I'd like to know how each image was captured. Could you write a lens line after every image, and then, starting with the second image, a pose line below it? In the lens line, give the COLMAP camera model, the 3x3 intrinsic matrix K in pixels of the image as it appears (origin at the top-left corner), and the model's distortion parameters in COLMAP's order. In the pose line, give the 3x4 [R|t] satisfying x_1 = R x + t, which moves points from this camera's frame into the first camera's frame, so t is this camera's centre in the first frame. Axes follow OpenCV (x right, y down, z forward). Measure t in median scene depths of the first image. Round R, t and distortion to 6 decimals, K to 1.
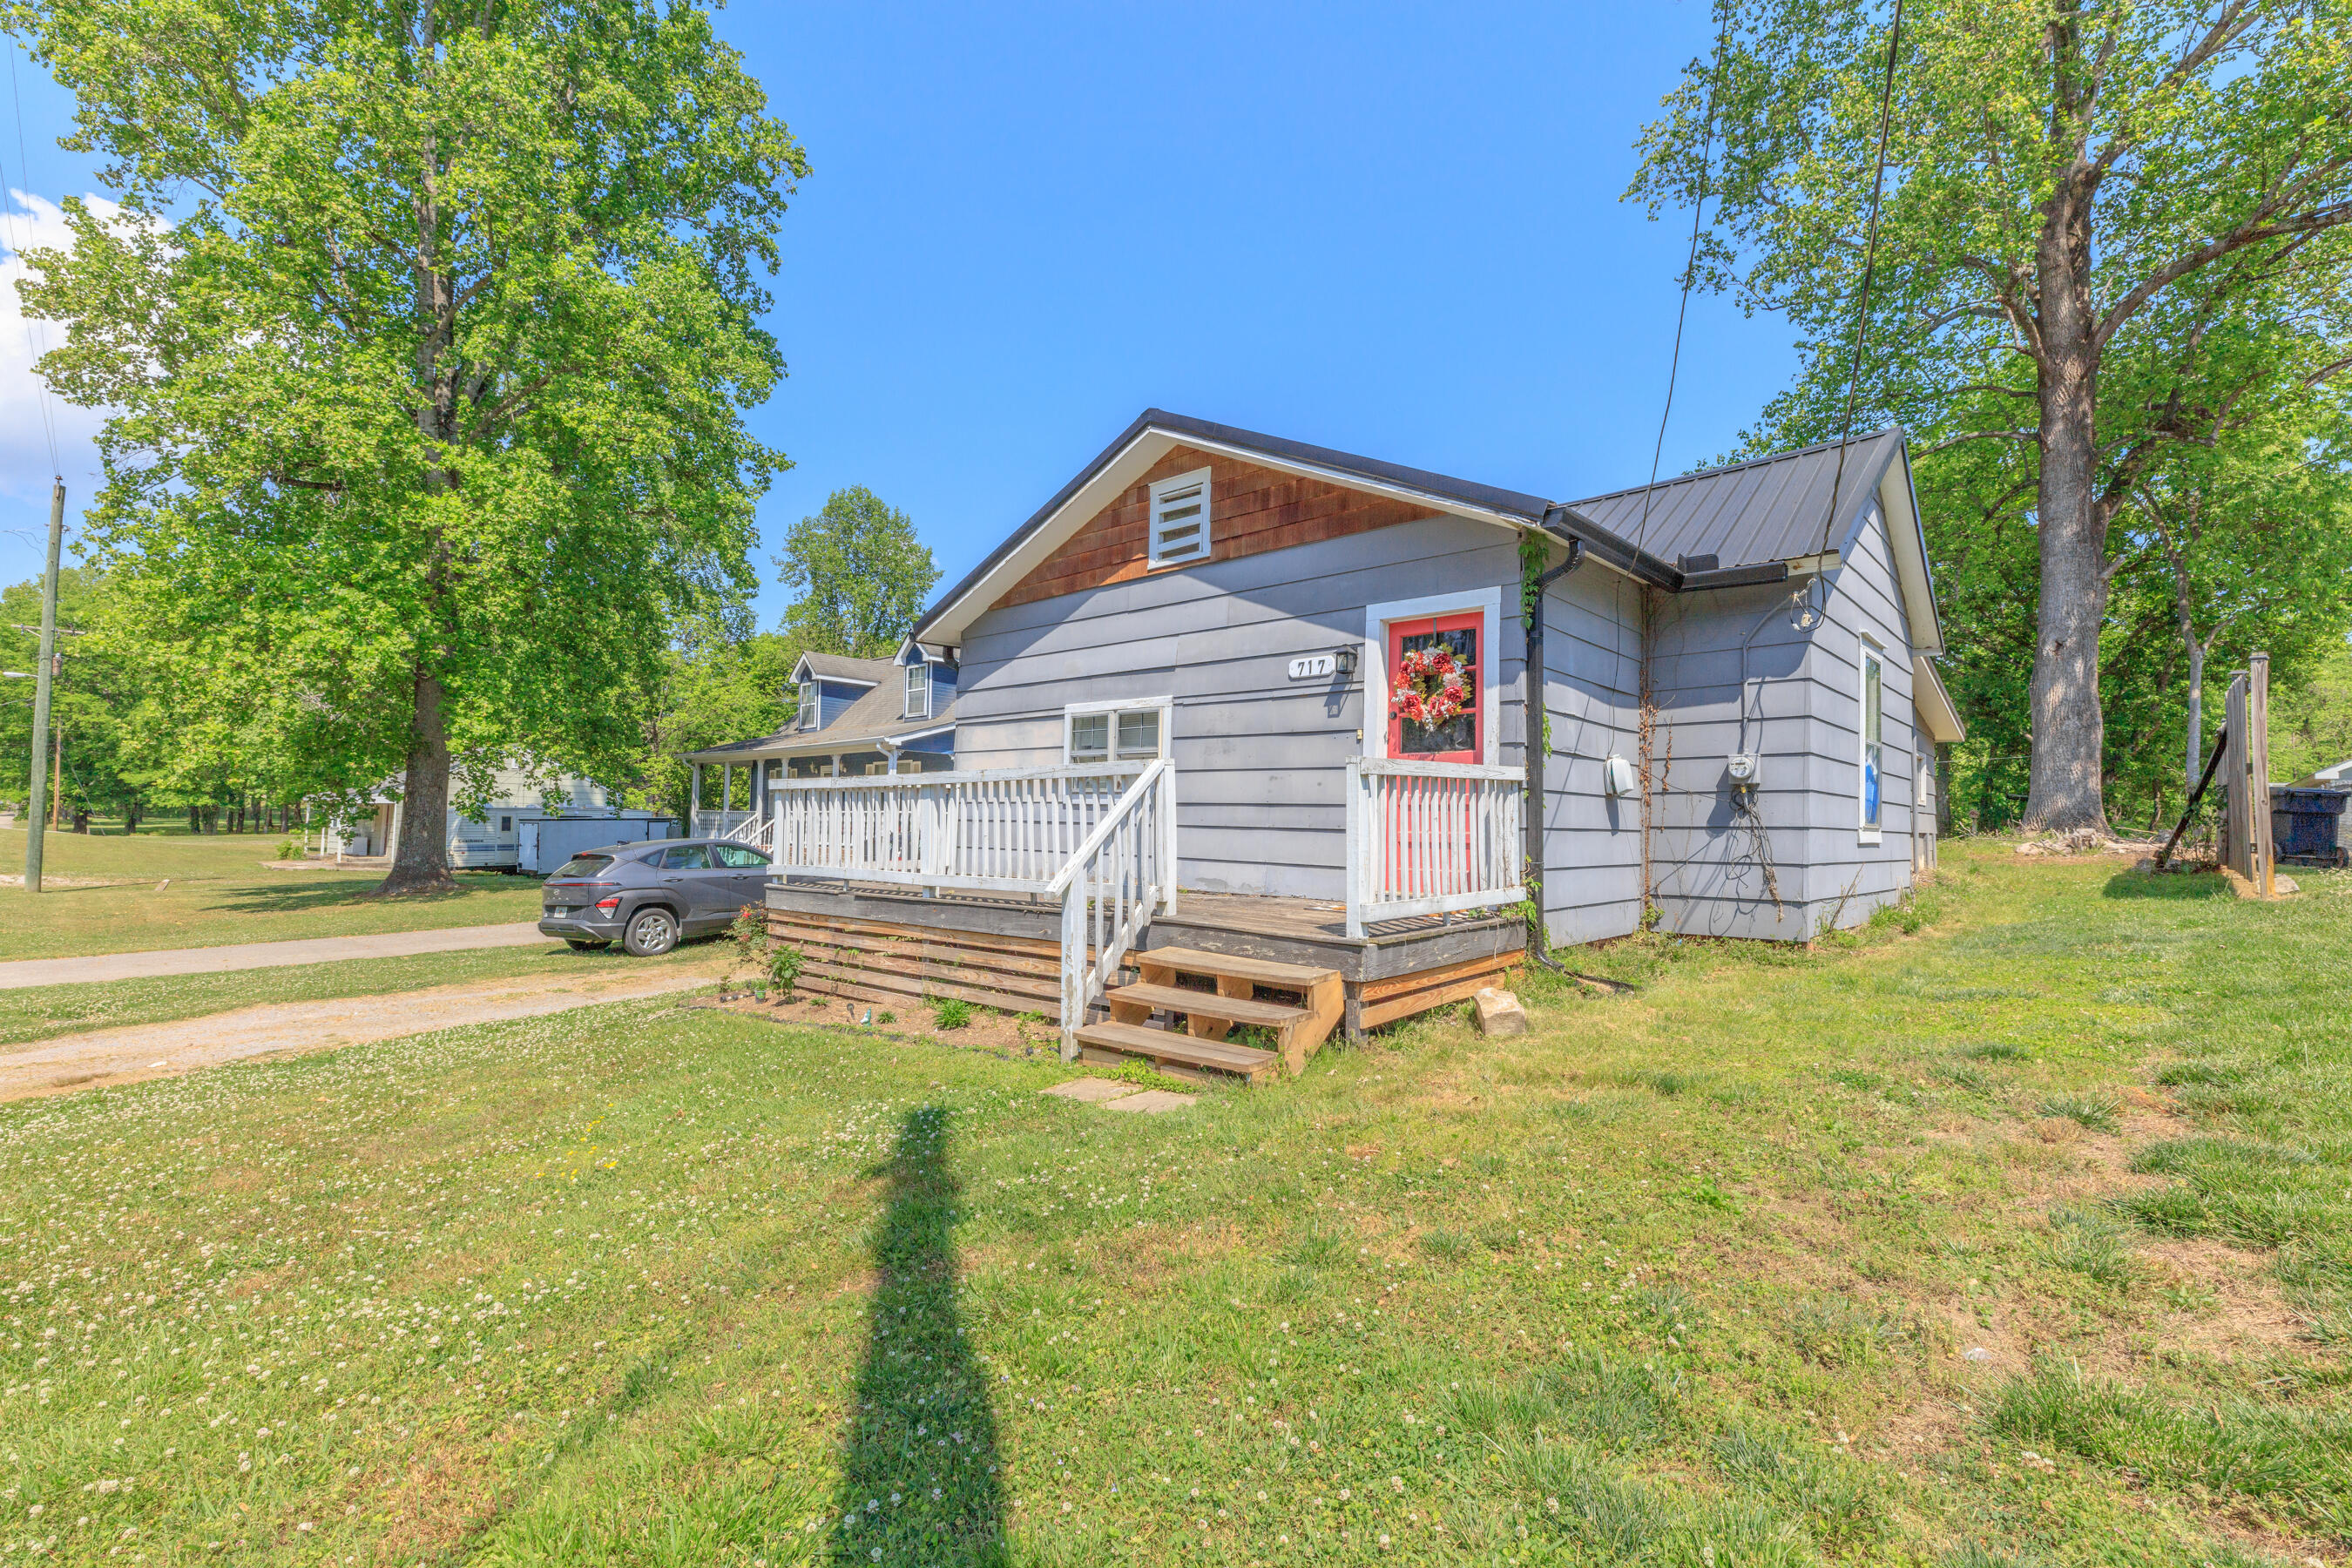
lens RADIAL K [[1107.4, 0, 1176.0], [0, 1107.4, 784.0], [0, 0, 1]] dist [0.032671, -0.000319]
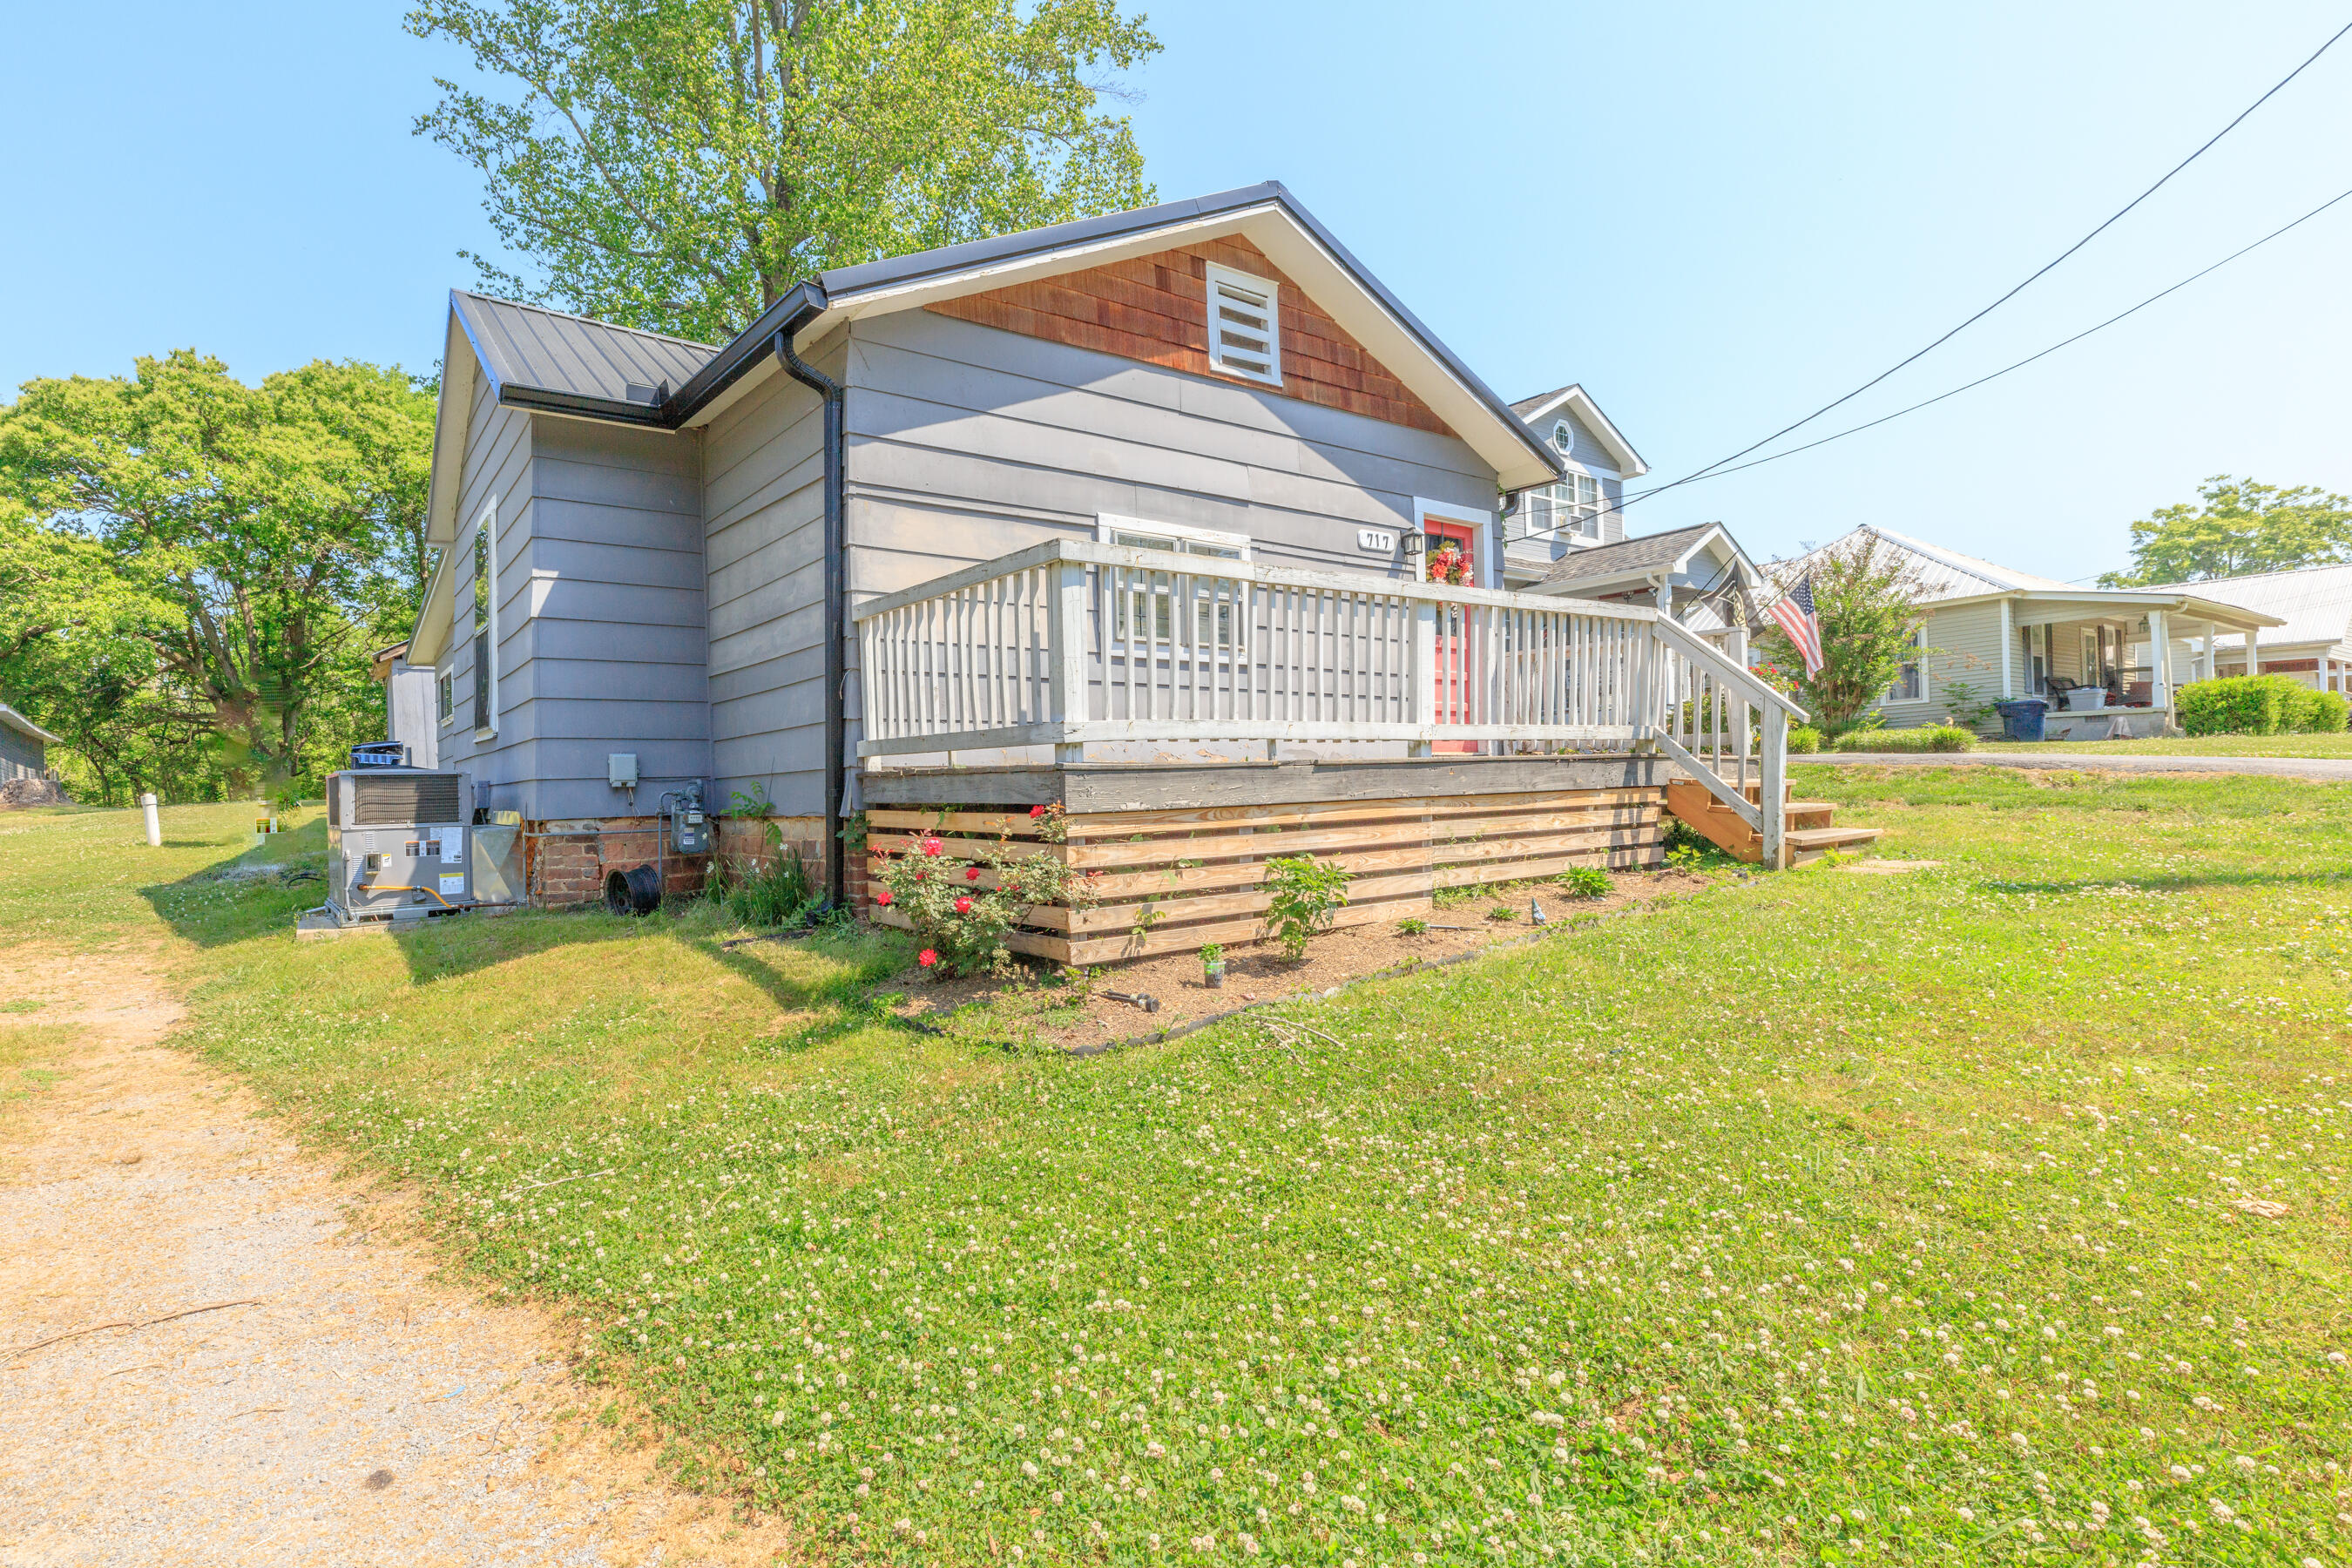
lens RADIAL K [[1107.4, 0, 1176.0], [0, 1107.4, 784.0], [0, 0, 1]] dist [0.032671, -0.000319]
pose [[0.183570, -0.016374, 0.982870, -0.919796], [-0.001121, 0.999857, 0.016866, 0.102555], [-0.983006, -0.004198, 0.183526, 0.980978]]
